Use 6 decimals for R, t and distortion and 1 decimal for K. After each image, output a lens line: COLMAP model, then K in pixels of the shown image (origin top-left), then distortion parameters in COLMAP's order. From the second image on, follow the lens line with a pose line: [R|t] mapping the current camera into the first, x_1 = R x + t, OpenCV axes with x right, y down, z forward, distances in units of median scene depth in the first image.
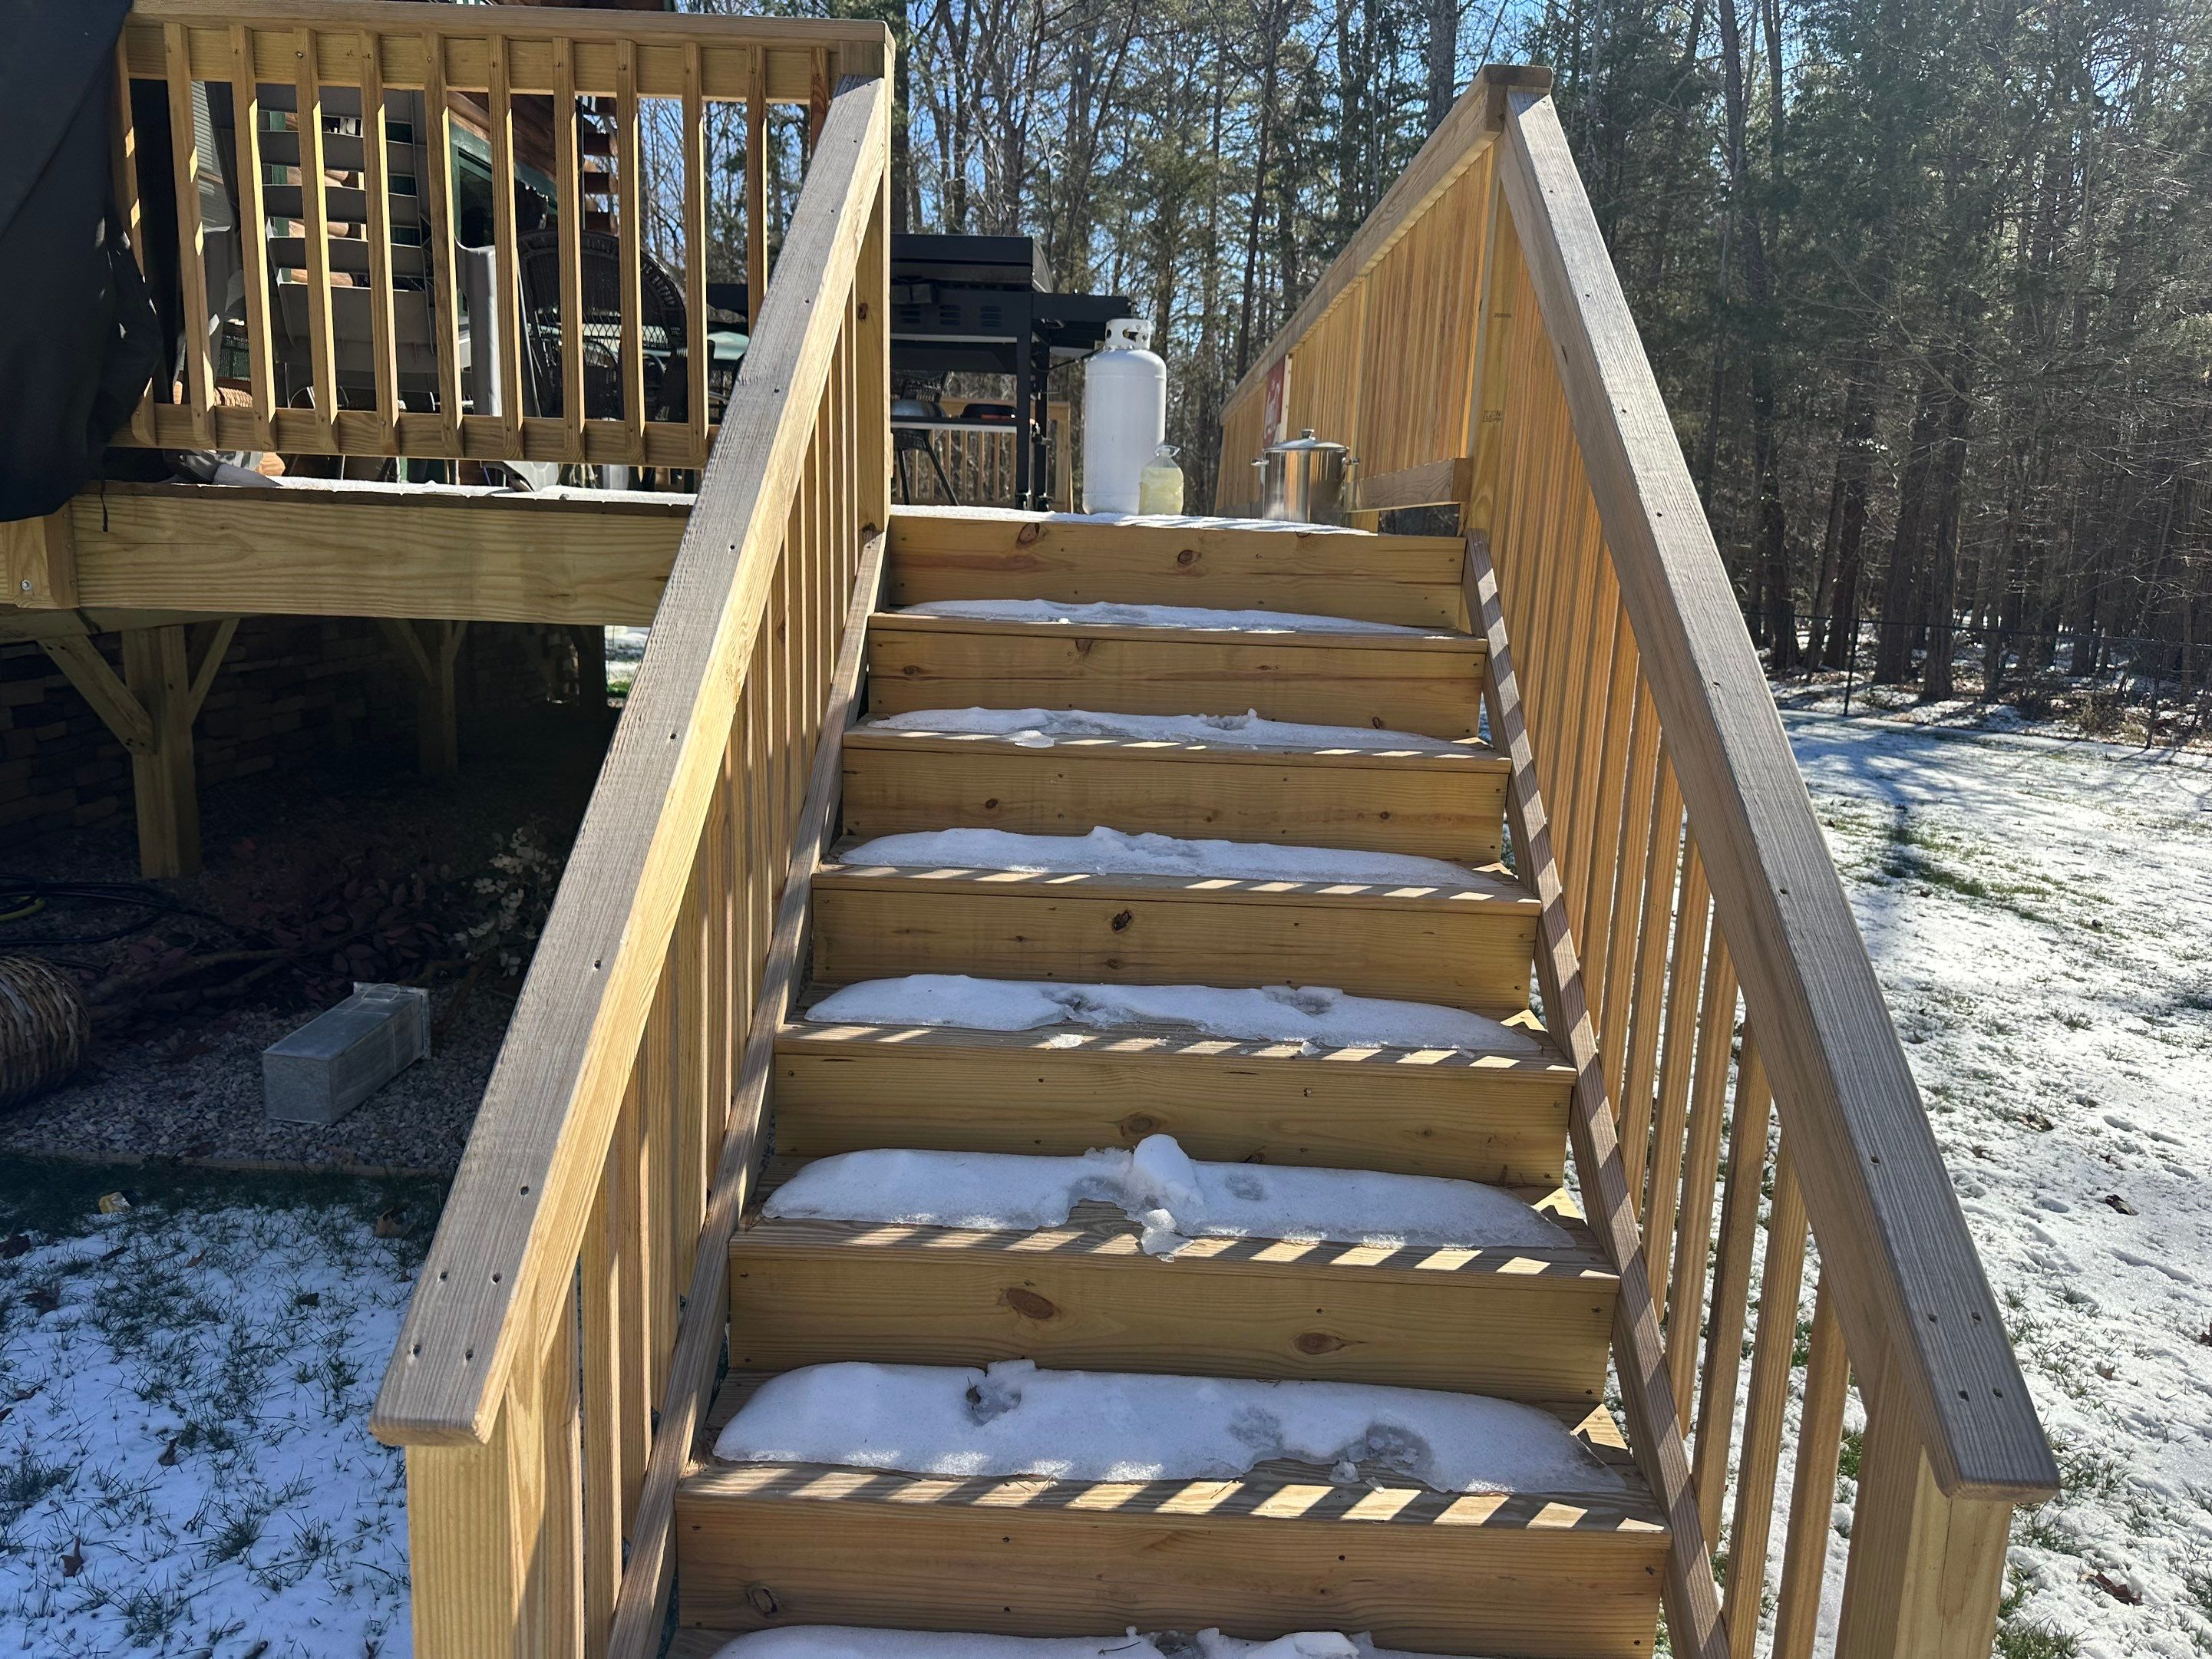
lens RADIAL K [[1563.8, 0, 1107.4], [0, 1563.8, 826.0], [0, 0, 1]] dist [0.027025, -0.035298]
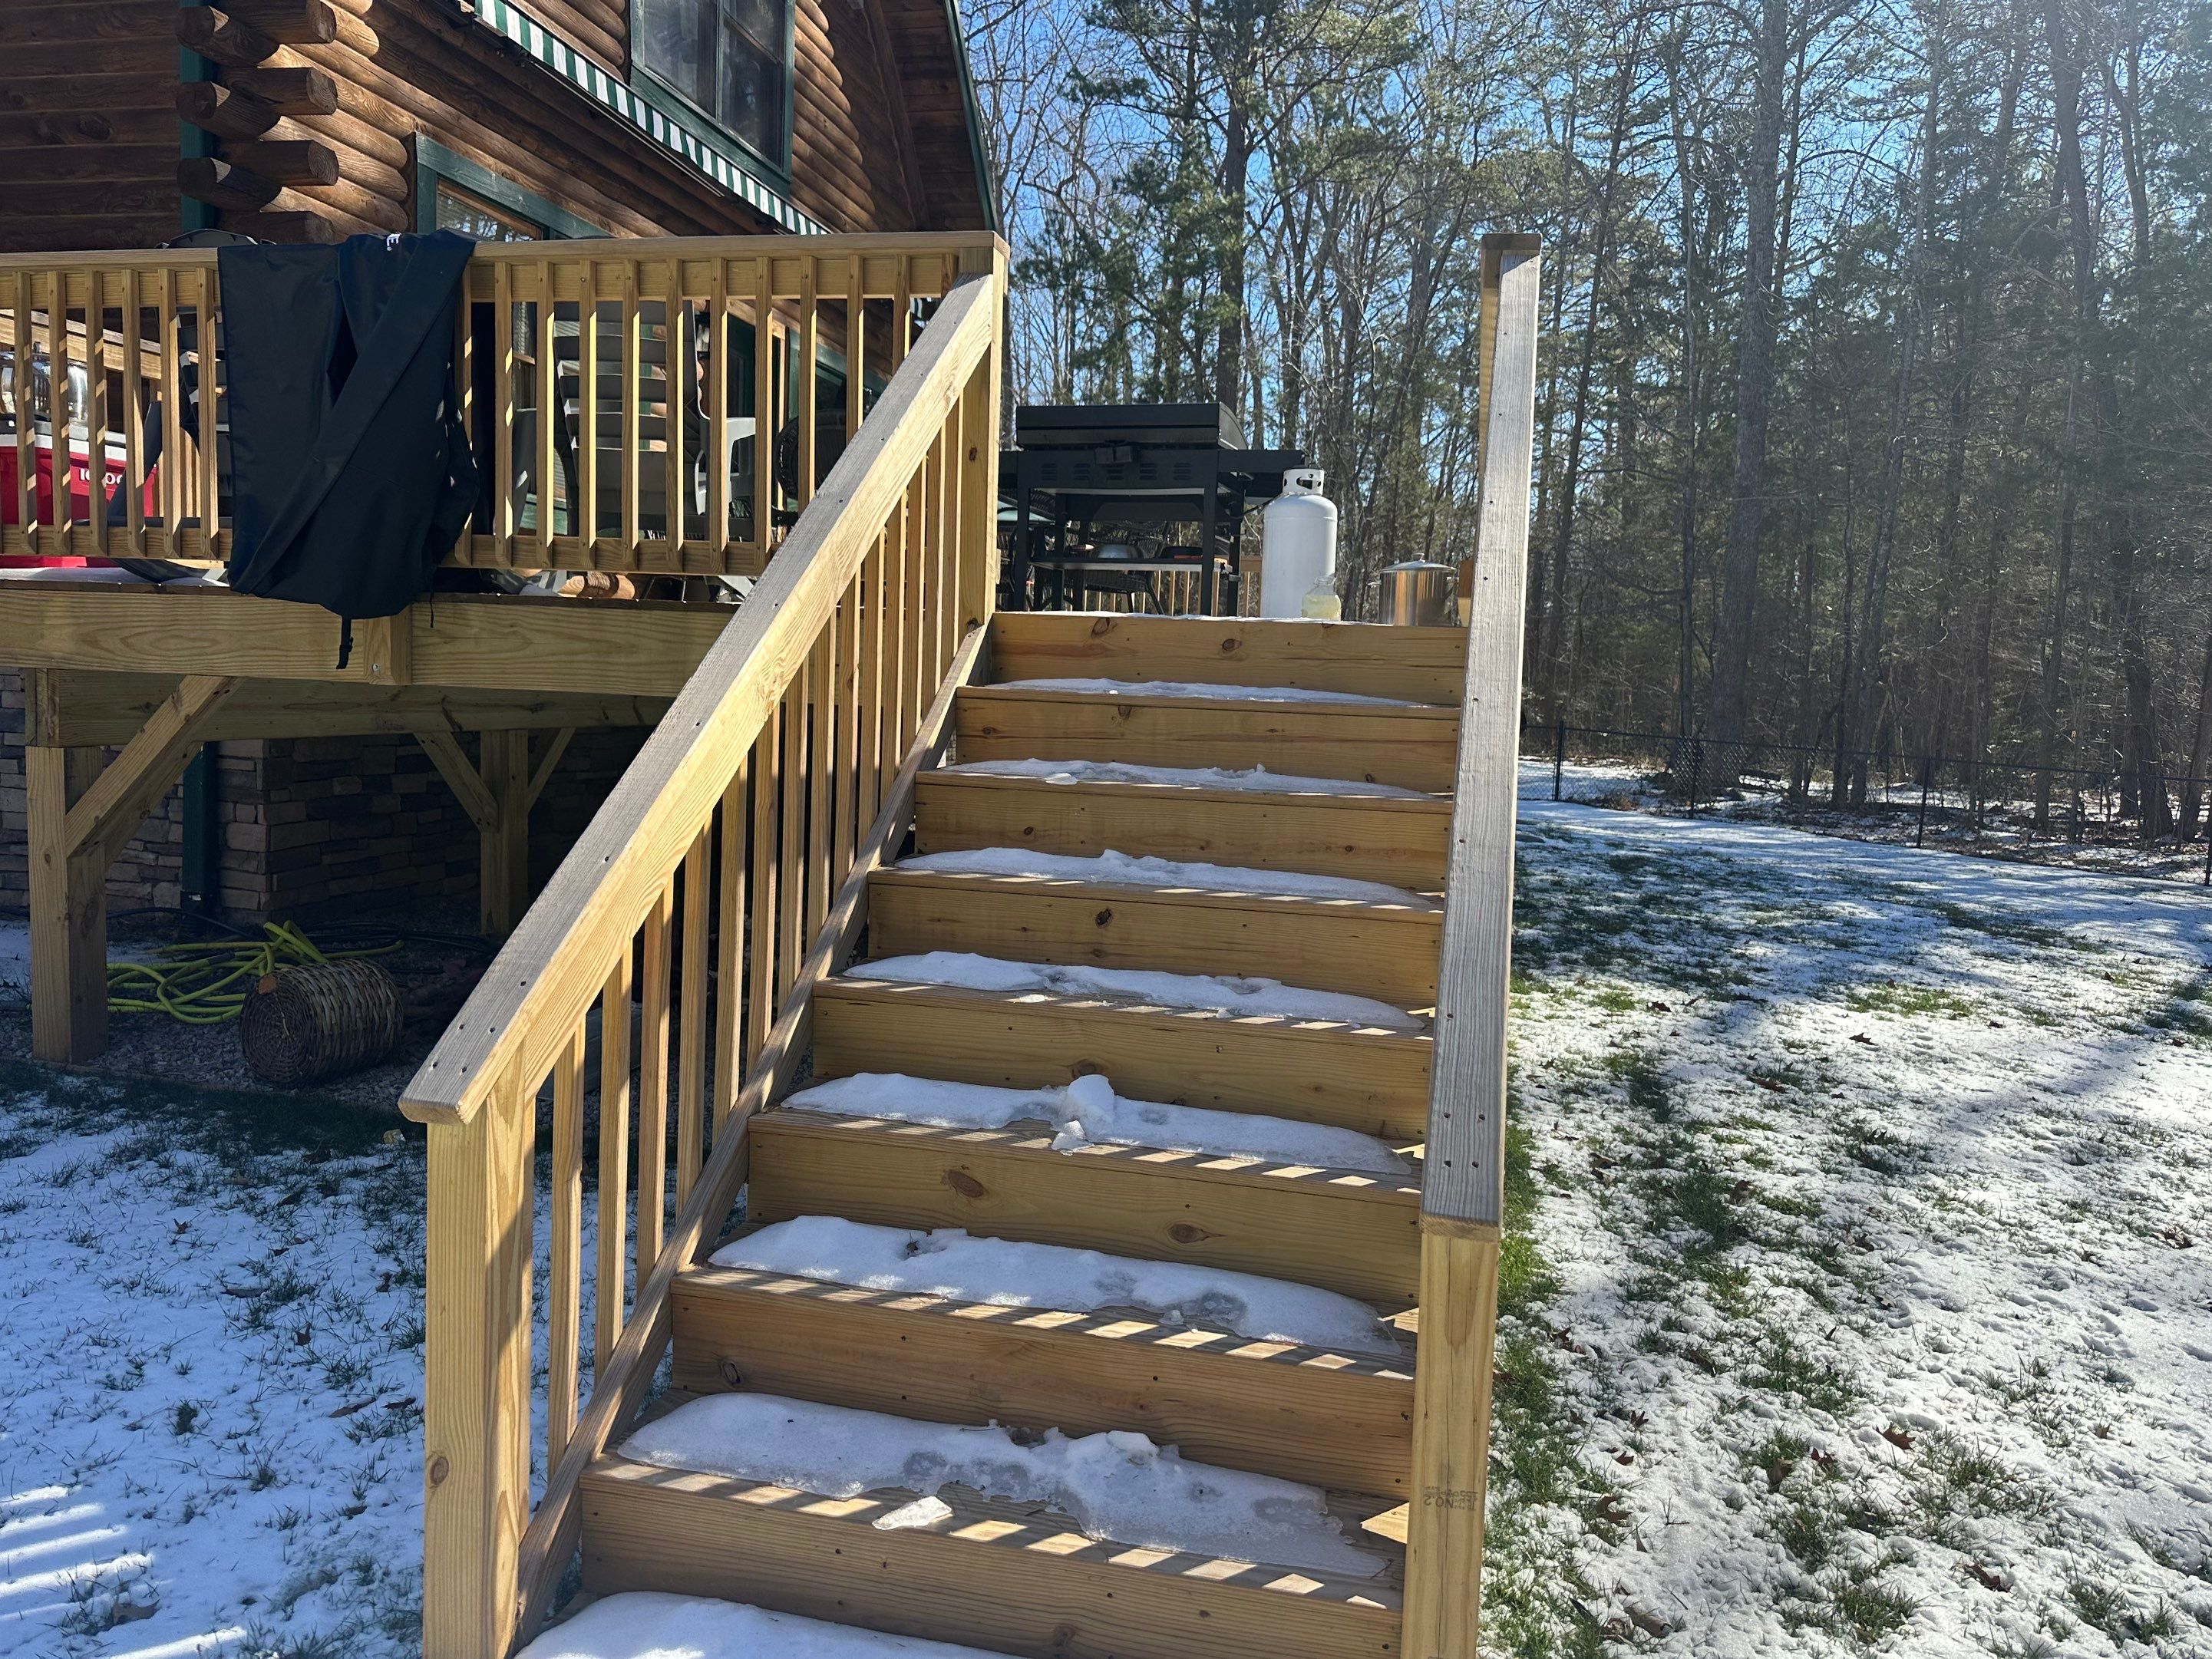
lens RADIAL K [[1563.8, 0, 1112.2], [0, 1563.8, 834.1], [0, 0, 1]] dist [0.027025, -0.035298]
pose [[0.976605, 0.023277, -0.213777, 0.228011], [-0.044788, 0.994341, -0.096337, 0.093492], [0.210324, 0.103657, 0.972121, -0.170223]]
